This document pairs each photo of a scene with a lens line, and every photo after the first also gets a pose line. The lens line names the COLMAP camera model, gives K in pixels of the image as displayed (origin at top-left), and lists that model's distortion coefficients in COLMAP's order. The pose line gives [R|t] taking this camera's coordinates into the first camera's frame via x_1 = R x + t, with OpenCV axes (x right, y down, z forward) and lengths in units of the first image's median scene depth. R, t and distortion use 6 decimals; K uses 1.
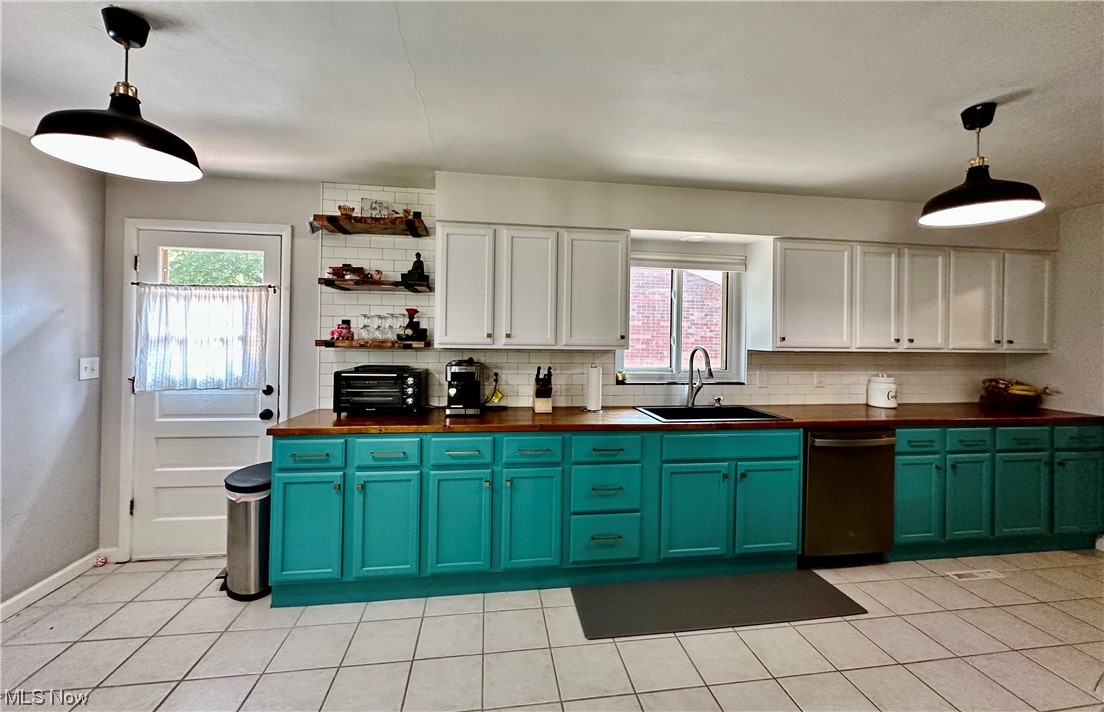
lens RADIAL K [[451.0, 0, 554.5], [0, 451.0, 331.8], [0, 0, 1]] dist [-0.002369, -0.000558]
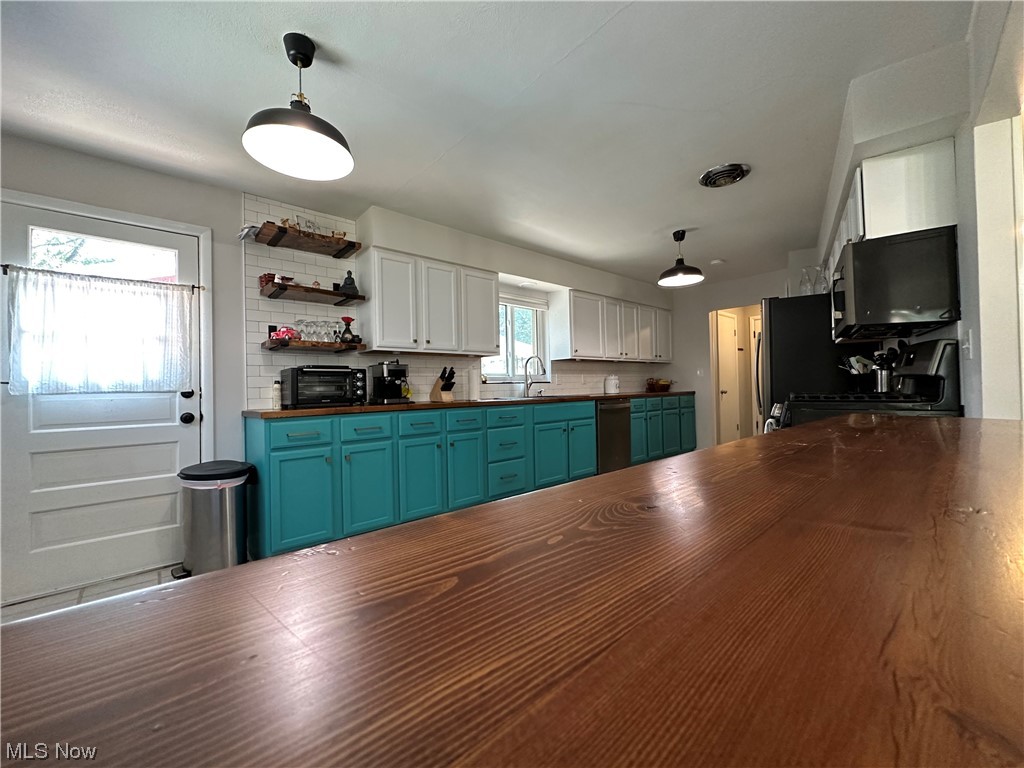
lens RADIAL K [[408.5, 0, 515.5], [0, 408.5, 380.4], [0, 0, 1]] dist [-0.003399, 0.001025]
pose [[0.834432, -0.025924, 0.550500, -0.531034], [0.033103, 0.999447, -0.003111, 0.128361], [-0.550115, 0.020819, 0.834829, -0.126237]]
